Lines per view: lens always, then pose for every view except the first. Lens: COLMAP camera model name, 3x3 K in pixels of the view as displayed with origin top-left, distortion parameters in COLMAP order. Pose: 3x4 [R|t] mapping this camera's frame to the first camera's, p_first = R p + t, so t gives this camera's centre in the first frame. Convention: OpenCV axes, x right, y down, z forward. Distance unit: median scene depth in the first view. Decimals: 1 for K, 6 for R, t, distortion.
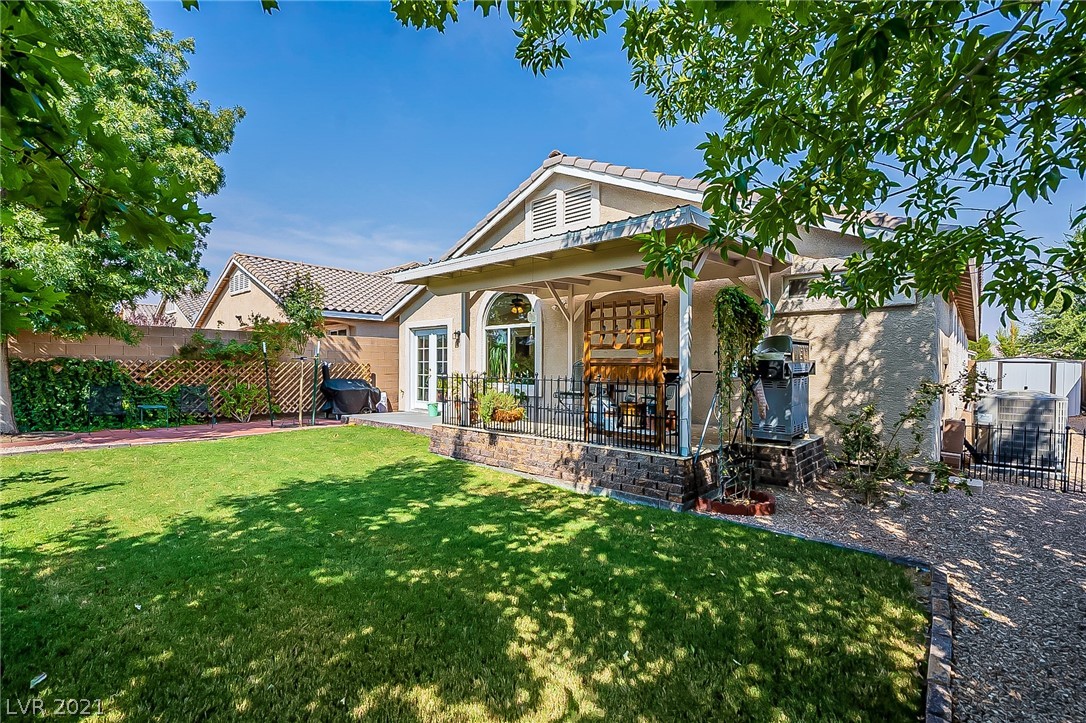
lens RADIAL K [[494.4, 0, 539.4], [0, 494.4, 367.1], [0, 0, 1]] dist [-0.007628, 0.002497]
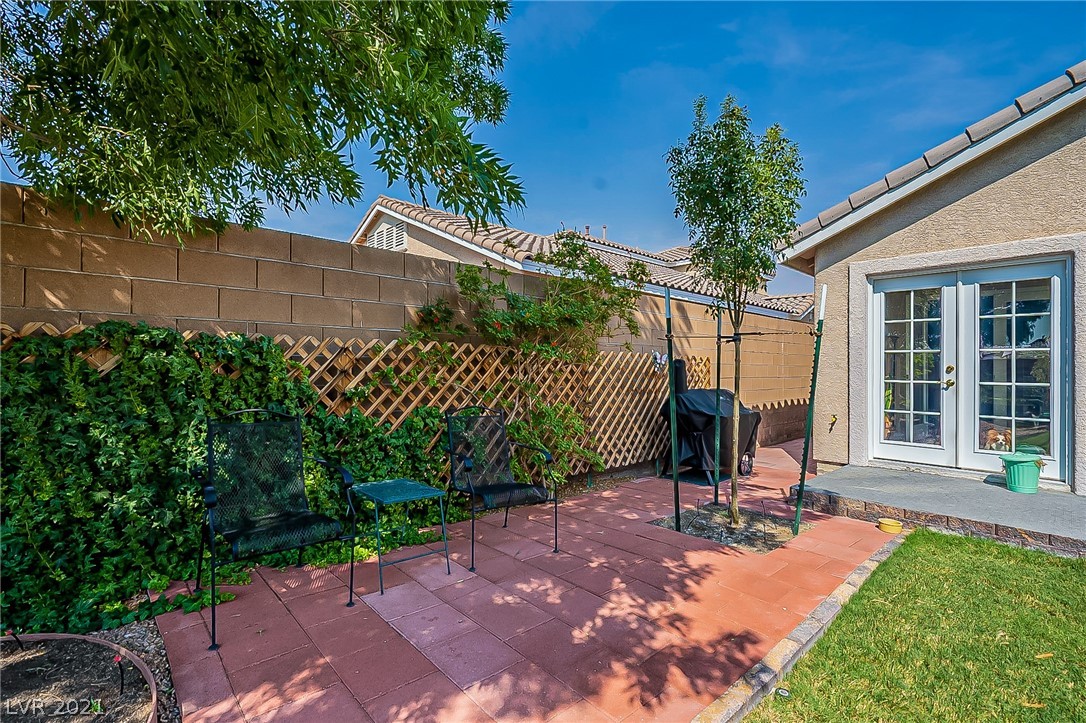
lens RADIAL K [[494.4, 0, 538.4], [0, 494.4, 361.2], [0, 0, 1]] dist [-0.007628, 0.002497]
pose [[0.993972, 0.000147, -0.109634, -0.642414], [-0.001768, 0.999891, -0.014689, 0.006033], [0.109620, 0.014795, 0.993863, 0.685299]]
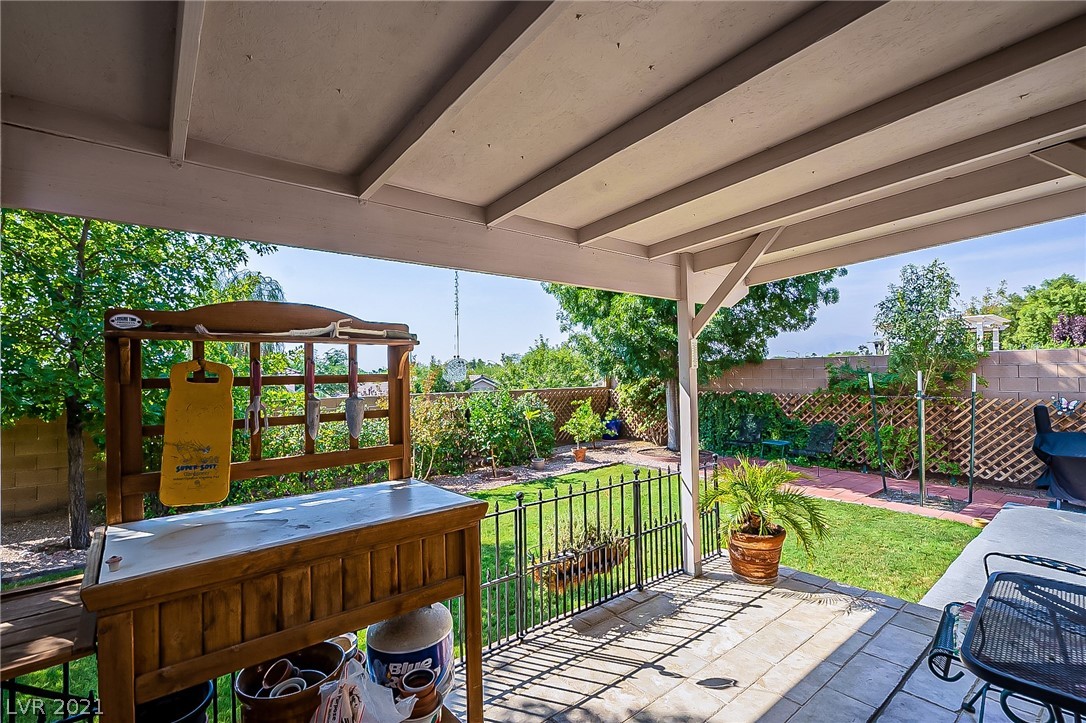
lens RADIAL K [[494.4, 0, 541.4], [0, 494.4, 364.0], [0, 0, 1]] dist [-0.007628, 0.002497]
pose [[-0.163537, -0.022432, -0.986282, 0.261808], [0.011924, 0.999623, -0.024712, -0.055188], [0.986465, -0.015802, -0.163208, 0.673422]]
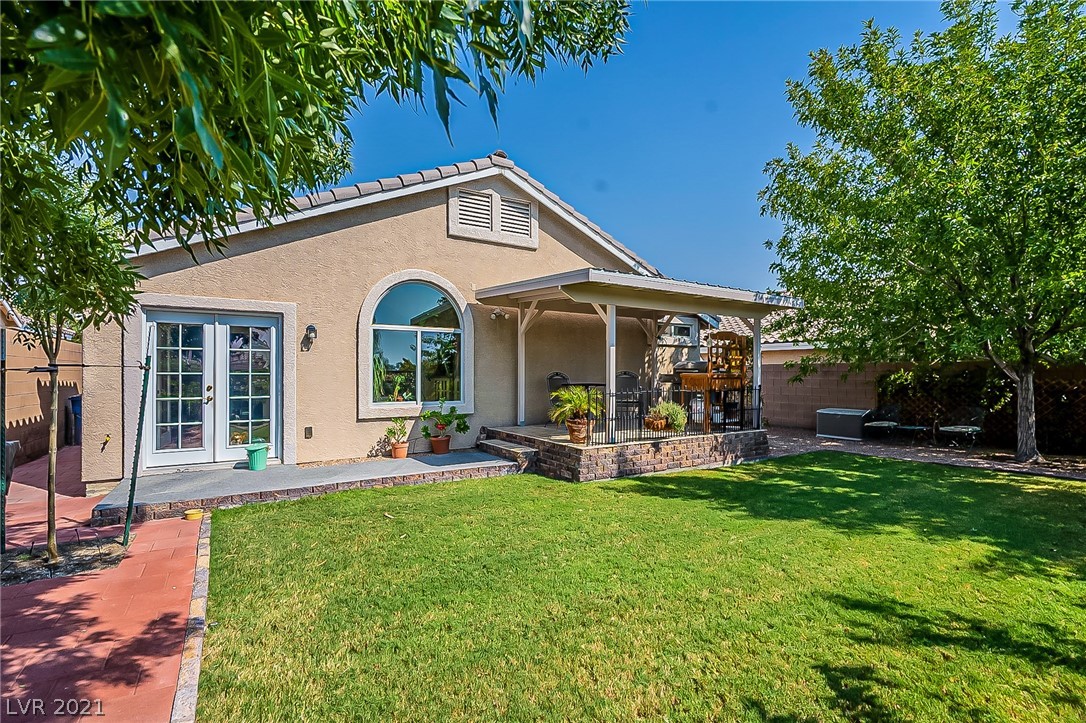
lens RADIAL K [[494.4, 0, 546.3], [0, 494.4, 366.7], [0, 0, 1]] dist [-0.007628, 0.002497]
pose [[0.262258, 0.004466, 0.964988, -0.799295], [0.002276, 0.999984, -0.005246, -0.018167], [-0.964995, 0.003572, 0.262243, 0.622450]]
